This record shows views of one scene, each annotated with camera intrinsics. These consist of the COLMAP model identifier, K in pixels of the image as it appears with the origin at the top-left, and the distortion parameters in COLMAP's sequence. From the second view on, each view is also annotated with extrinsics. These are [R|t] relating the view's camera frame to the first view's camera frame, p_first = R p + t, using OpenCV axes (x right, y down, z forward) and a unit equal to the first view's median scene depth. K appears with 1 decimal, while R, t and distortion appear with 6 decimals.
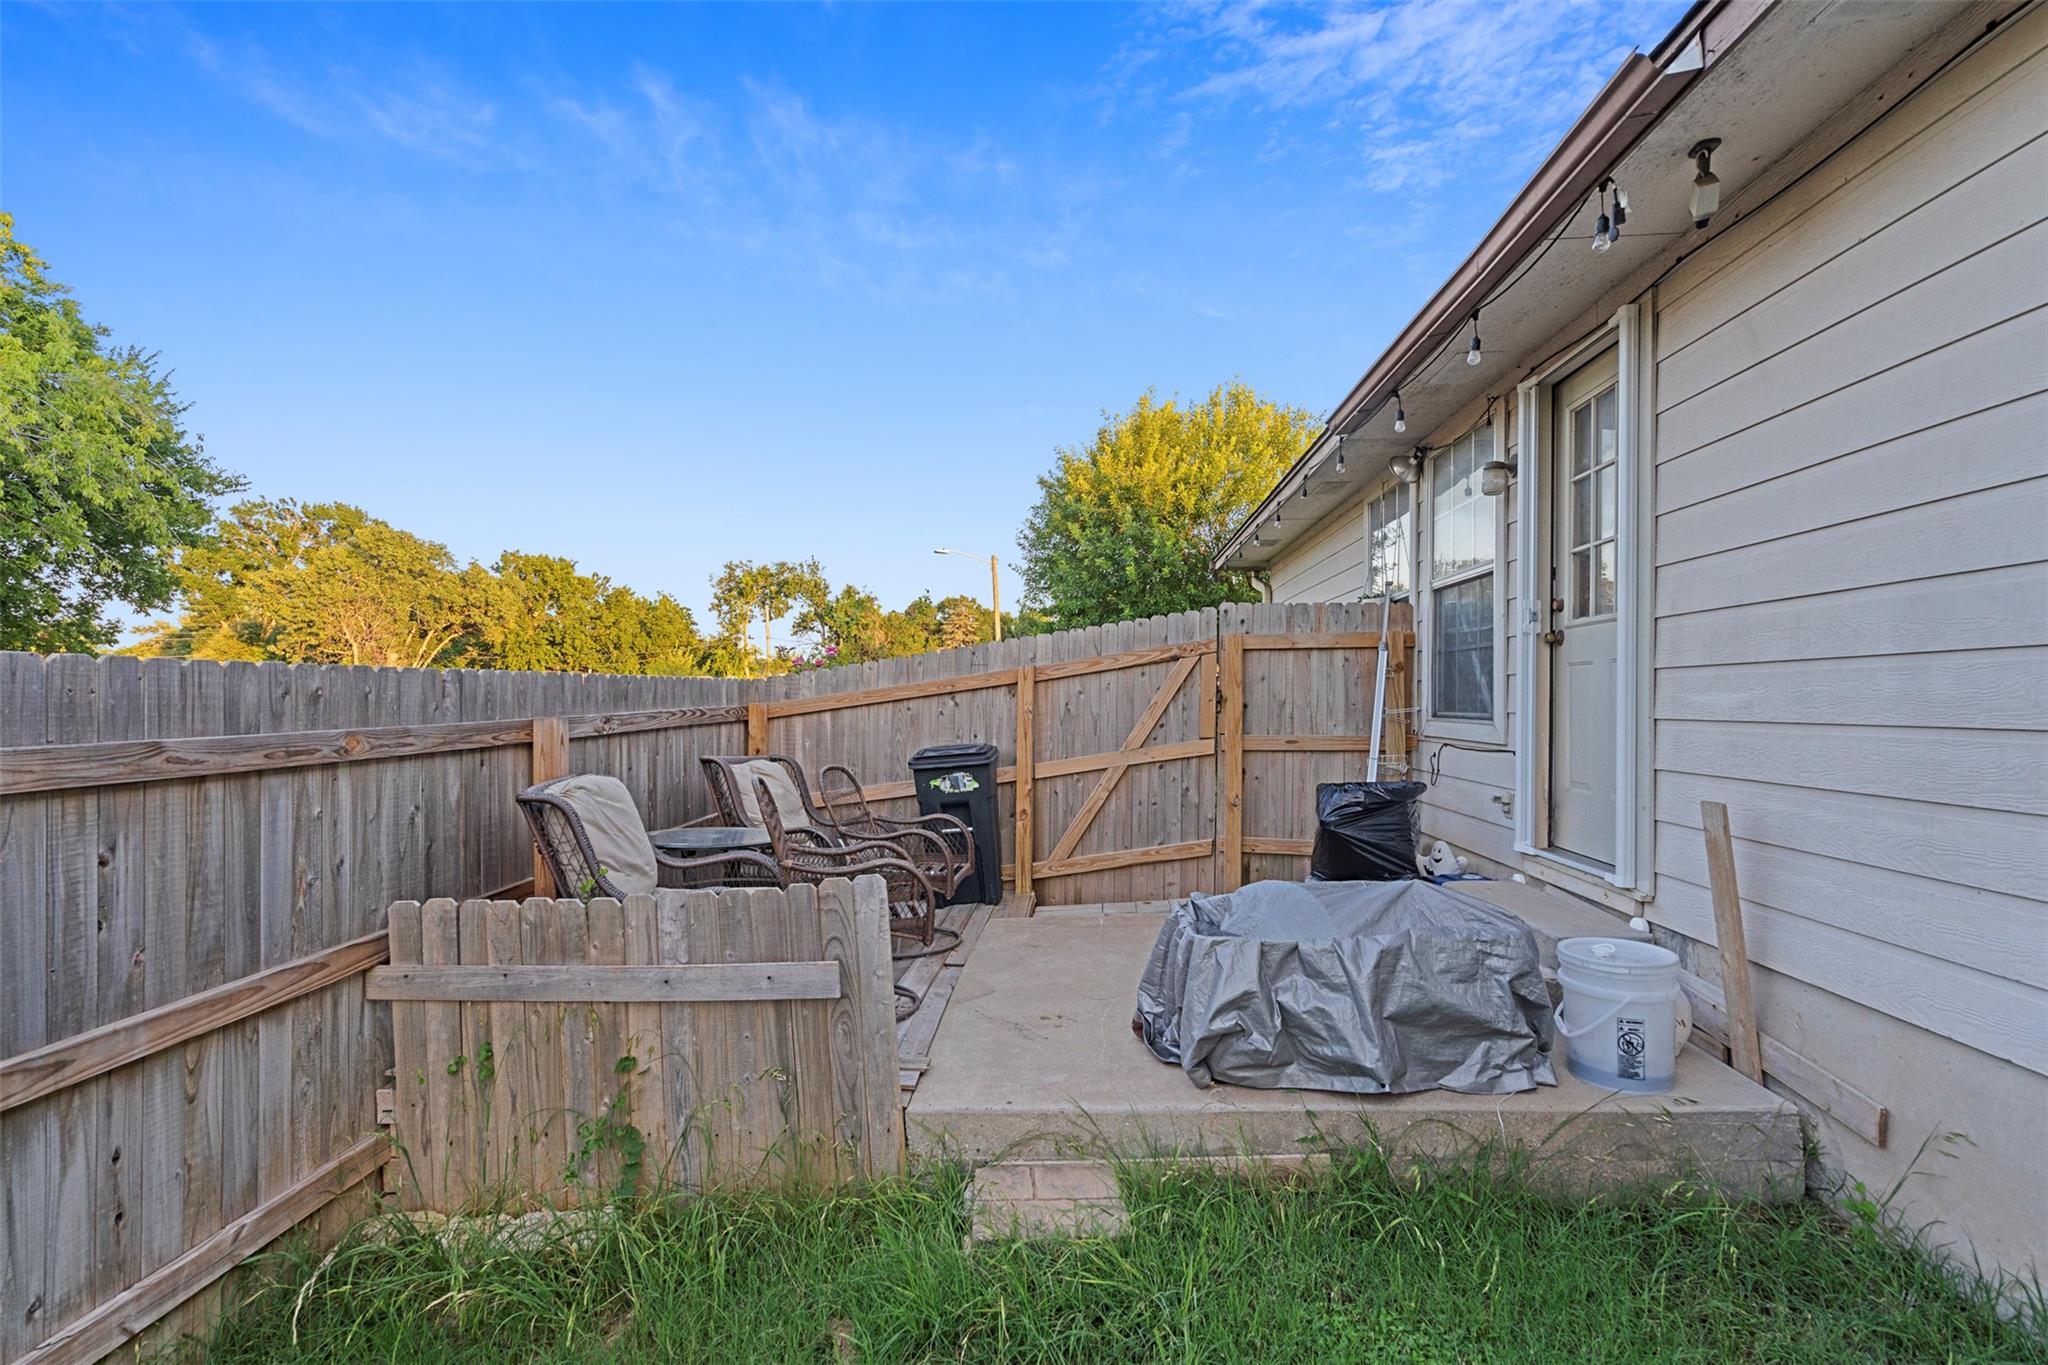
lens RADIAL K [[951.6, 0, 1025.1], [0, 951.6, 690.7], [0, 0, 1]] dist [-0.004660, 0.001965]
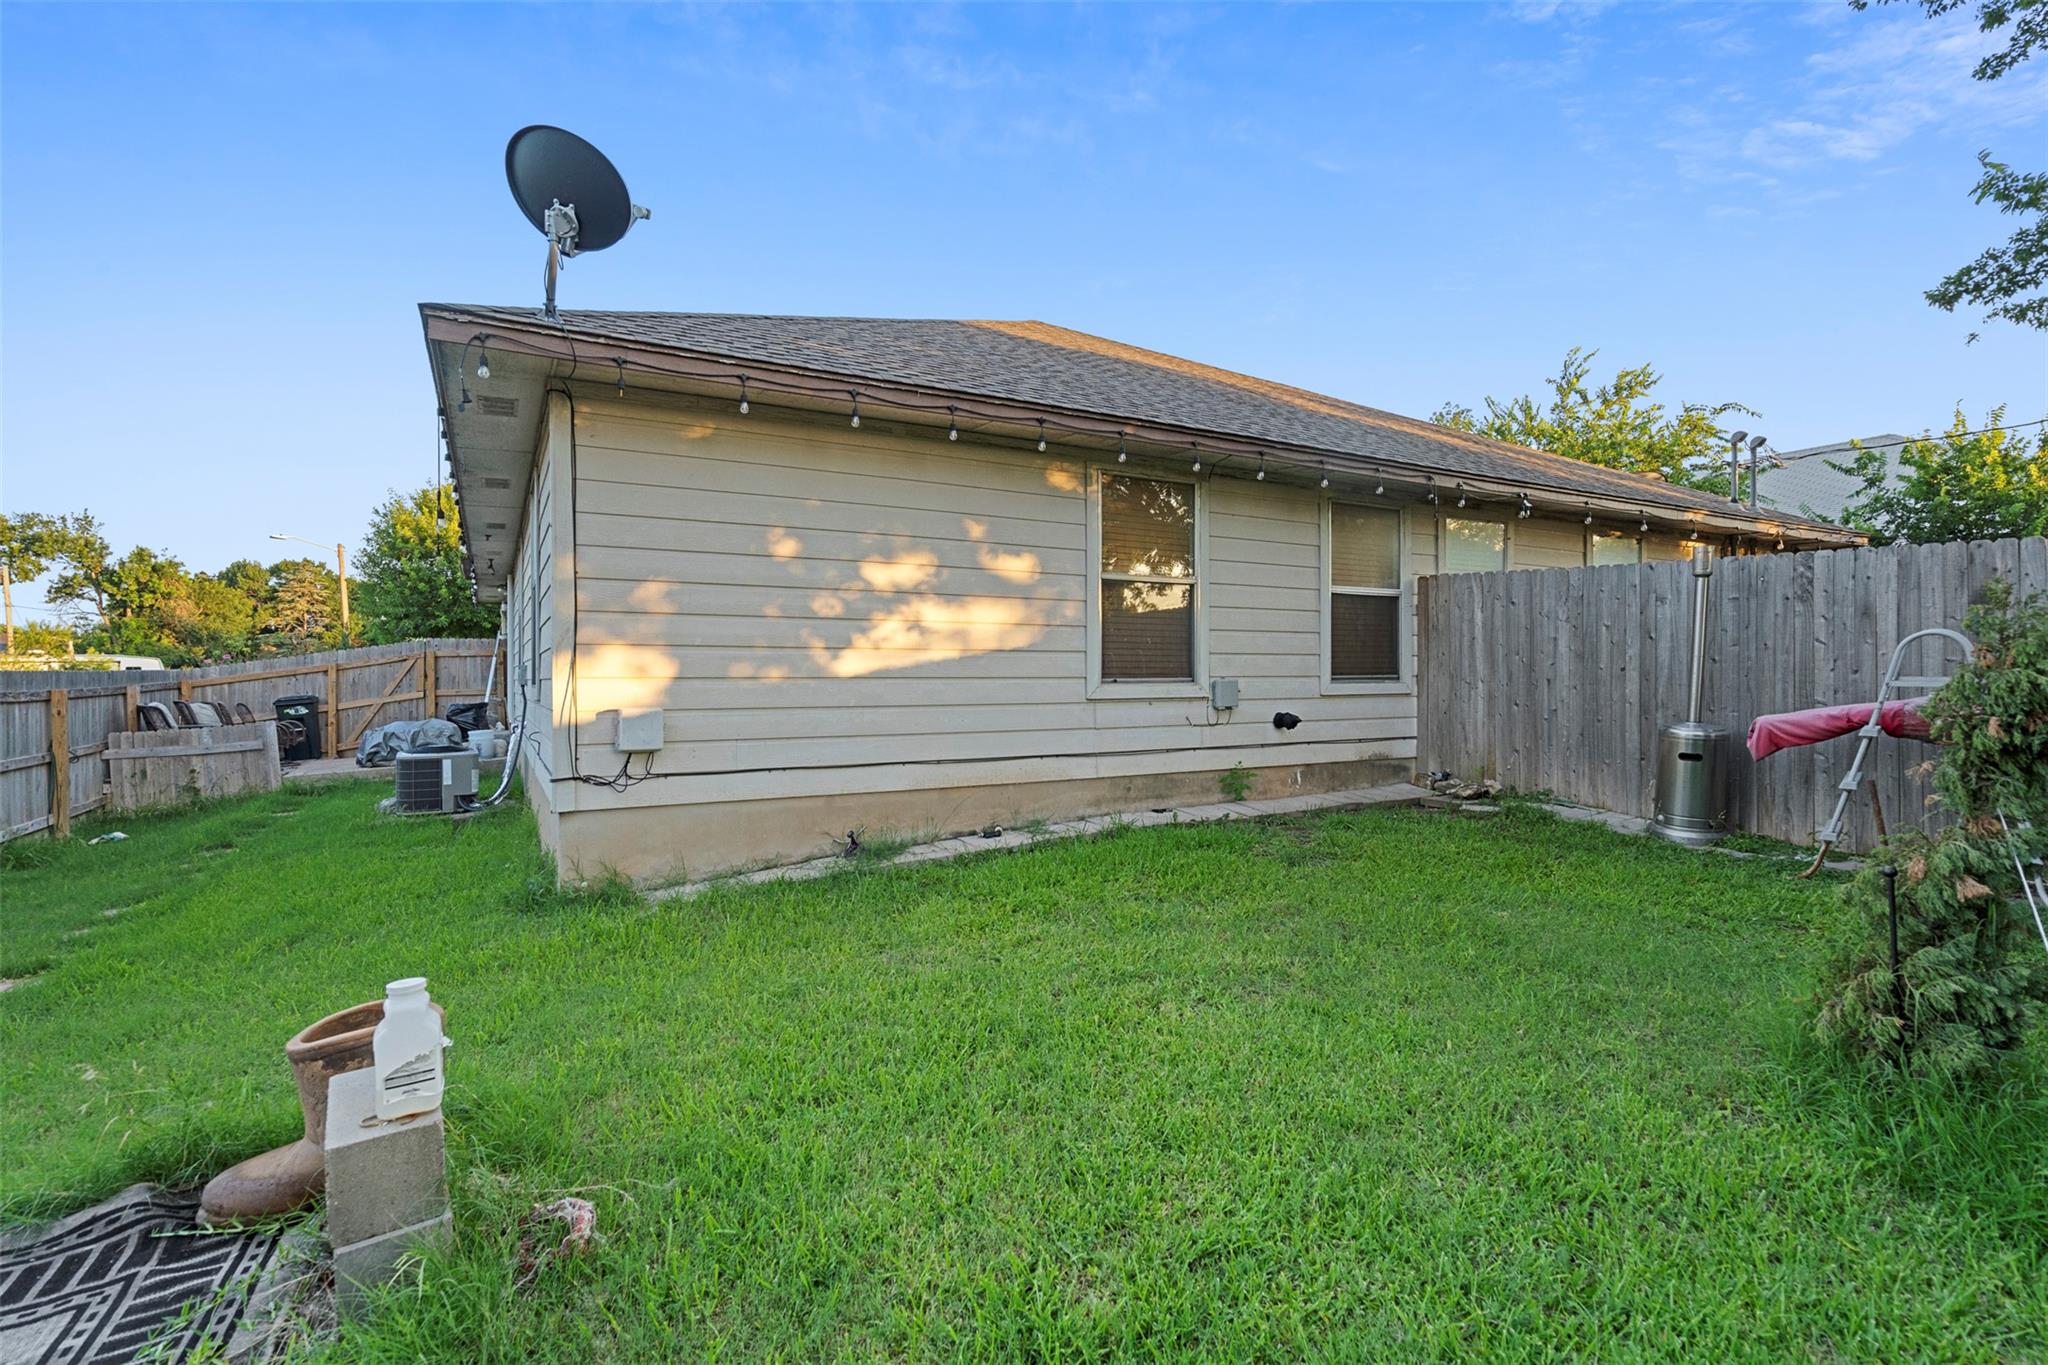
lens RADIAL K [[951.6, 0, 1024.5], [0, 951.6, 667.5], [0, 0, 1]] dist [-0.004660, 0.001965]
pose [[0.836157, -0.007181, 0.548443, 0.129409], [0.005744, 0.999974, 0.004335, -0.014055], [-0.548460, -0.000474, 0.836177, -1.754738]]
